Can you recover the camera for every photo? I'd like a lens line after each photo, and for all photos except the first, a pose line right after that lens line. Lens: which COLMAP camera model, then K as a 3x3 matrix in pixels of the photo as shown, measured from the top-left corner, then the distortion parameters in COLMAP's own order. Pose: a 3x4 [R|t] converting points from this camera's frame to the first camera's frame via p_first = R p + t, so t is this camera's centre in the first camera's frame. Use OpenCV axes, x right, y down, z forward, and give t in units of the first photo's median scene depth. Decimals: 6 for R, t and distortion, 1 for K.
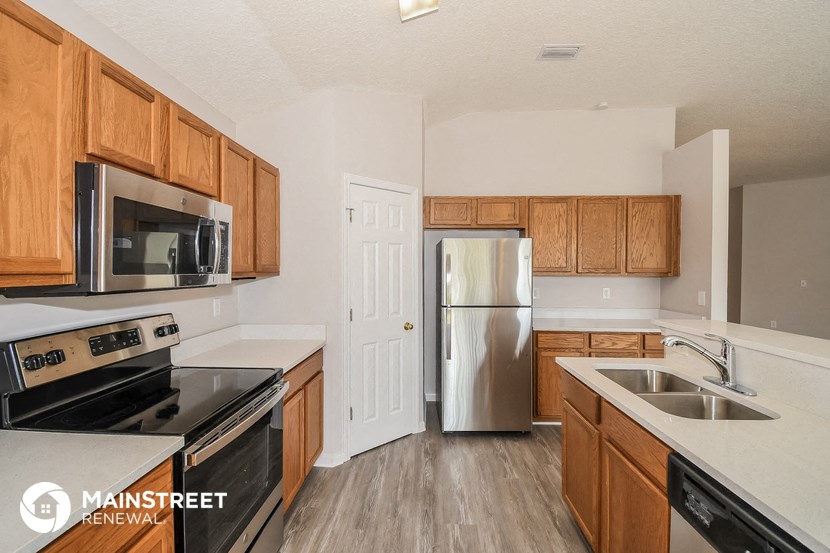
lens RADIAL K [[368.6, 0, 407.9], [0, 368.6, 276.0], [0, 0, 1]] dist [0.010240, -0.003965]
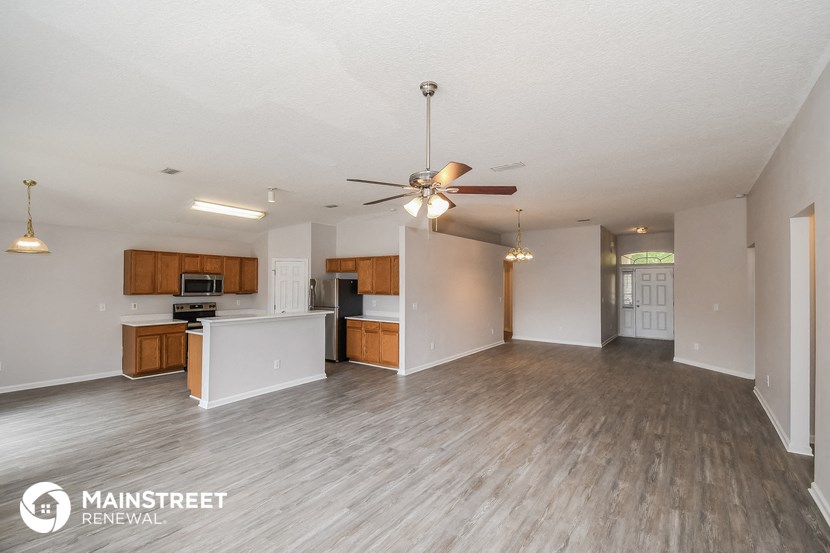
lens RADIAL K [[368.6, 0, 408.9], [0, 368.6, 281.6], [0, 0, 1]] dist [0.010240, -0.003965]
pose [[0.838730, 0.006801, -0.544505, 1.750088], [-0.014273, 0.999853, -0.009498, -0.058830], [0.544360, 0.015738, 0.838704, -0.638660]]
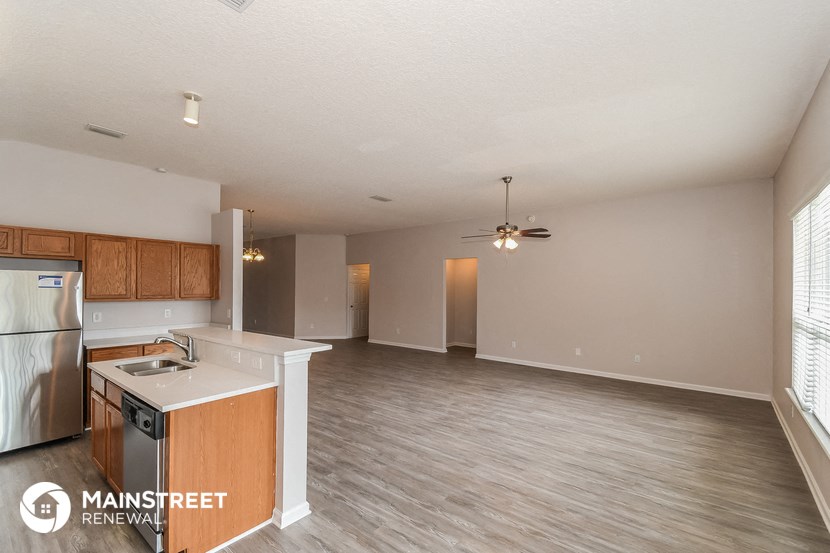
lens RADIAL K [[368.6, 0, 407.5], [0, 368.6, 287.1], [0, 0, 1]] dist [0.010240, -0.003965]
pose [[0.590269, 0.009825, 0.807147, -0.013196], [0.004986, 0.999862, -0.015818, -0.023543], [-0.807191, 0.013361, 0.590139, -0.489486]]
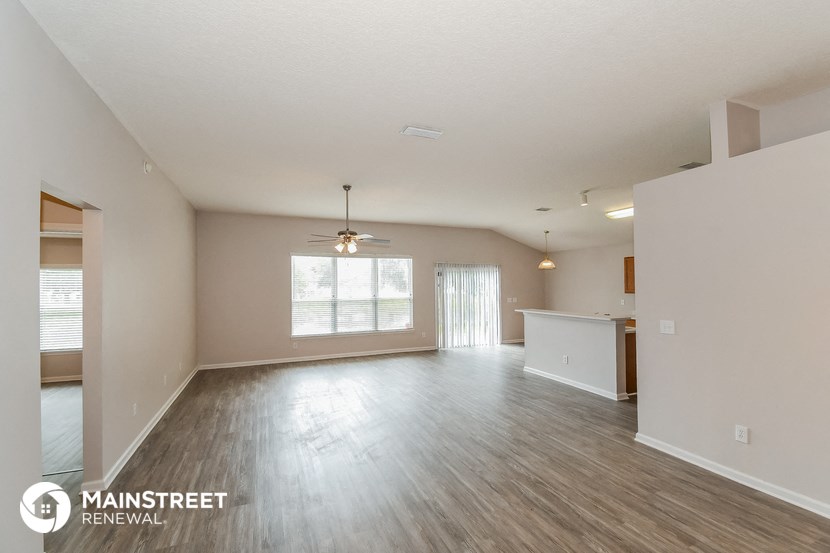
lens RADIAL K [[368.6, 0, 413.6], [0, 368.6, 277.7], [0, 0, 1]] dist [0.010240, -0.003965]
pose [[-0.894135, 0.003625, -0.447782, 1.801388], [0.005633, 0.999979, -0.003154, -0.086446], [0.447761, -0.005343, -0.894137, 1.530661]]
